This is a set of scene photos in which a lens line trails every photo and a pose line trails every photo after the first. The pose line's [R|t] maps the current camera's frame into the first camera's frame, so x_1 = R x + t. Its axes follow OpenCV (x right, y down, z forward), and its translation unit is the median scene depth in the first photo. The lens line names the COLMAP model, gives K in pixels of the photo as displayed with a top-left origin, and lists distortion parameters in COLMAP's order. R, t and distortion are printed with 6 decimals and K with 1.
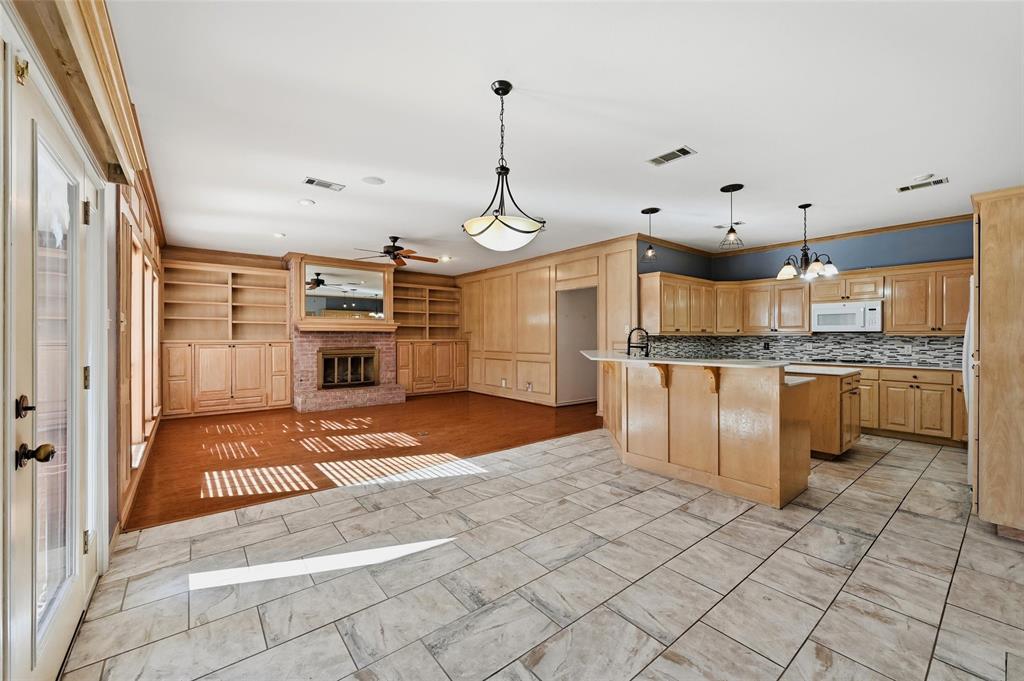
lens RADIAL K [[404.4, 0, 512.9], [0, 404.4, 337.1], [0, 0, 1]] dist [-0.000061, -0.000094]
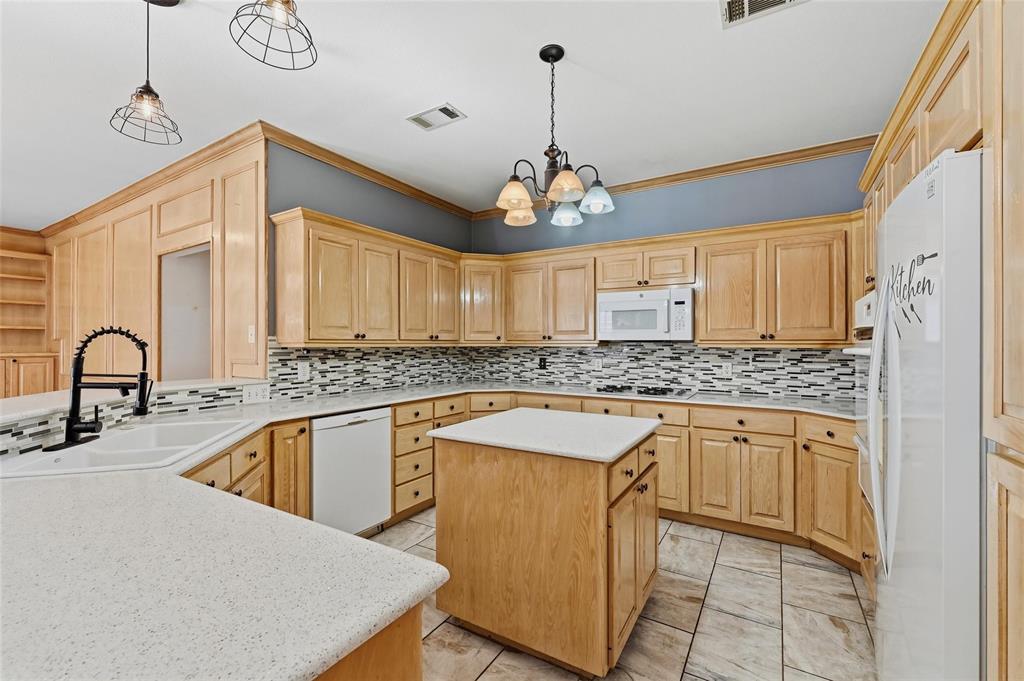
lens RADIAL K [[430.3, 0, 512.0], [0, 430.3, 340.5], [0, 0, 1]] dist [0.000885, 0.000051]
pose [[0.940635, 0.002144, 0.339414, 0.379310], [0.000697, 0.999966, -0.008247, -0.007490], [-0.339420, 0.007994, 0.940601, 0.419502]]
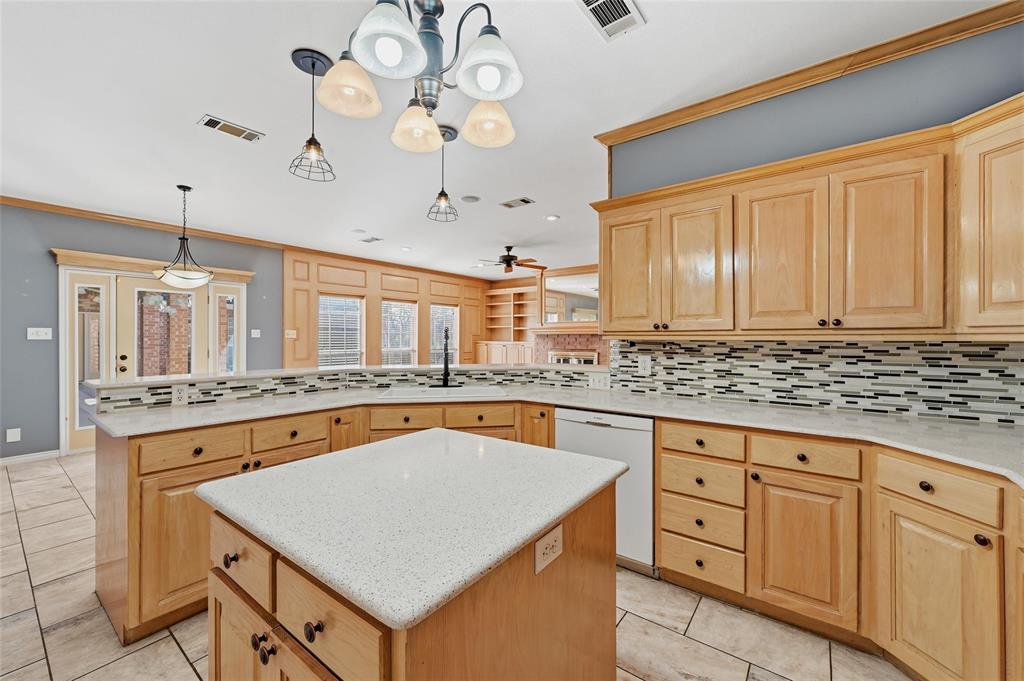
lens RADIAL K [[404.4, 0, 512.9], [0, 404.4, 337.1], [0, 0, 1]] dist [-0.000061, -0.000094]
pose [[0.246281, -0.002462, -0.969195, 0.711730], [-0.000391, 0.999996, -0.002639, -0.005735], [0.969198, 0.001029, 0.246279, 0.715708]]
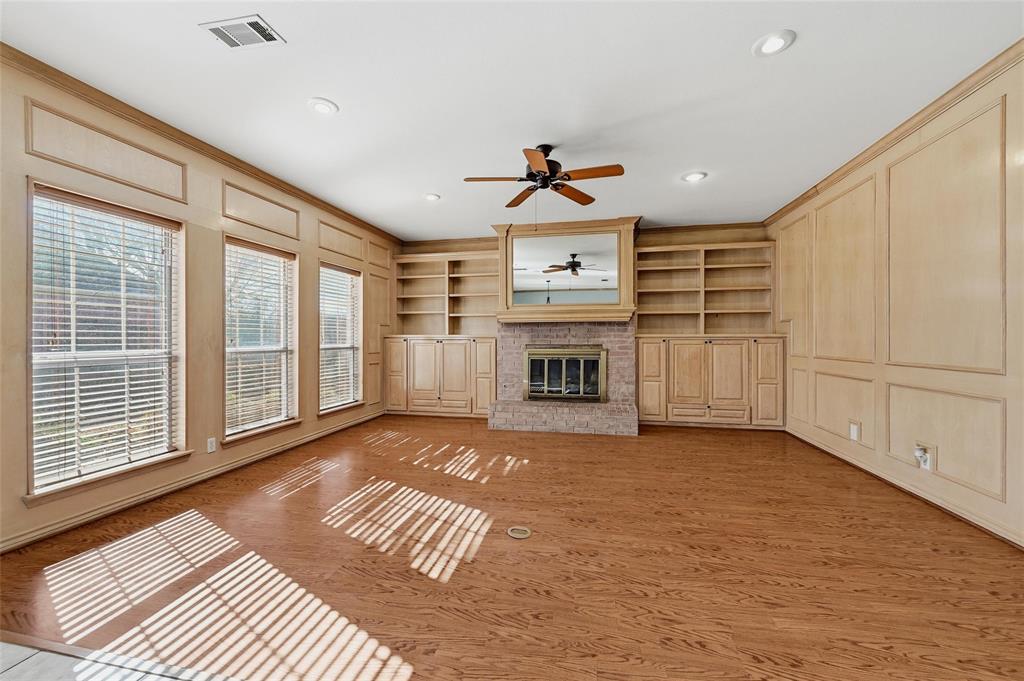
lens RADIAL K [[404.4, 0, 512.9], [0, 404.4, 337.1], [0, 0, 1]] dist [-0.000061, -0.000094]
pose [[0.635794, -0.001762, -0.771856, 0.106602], [0.002885, 0.999996, 0.000094, 0.013437], [0.771853, -0.002287, 0.635797, 0.584080]]
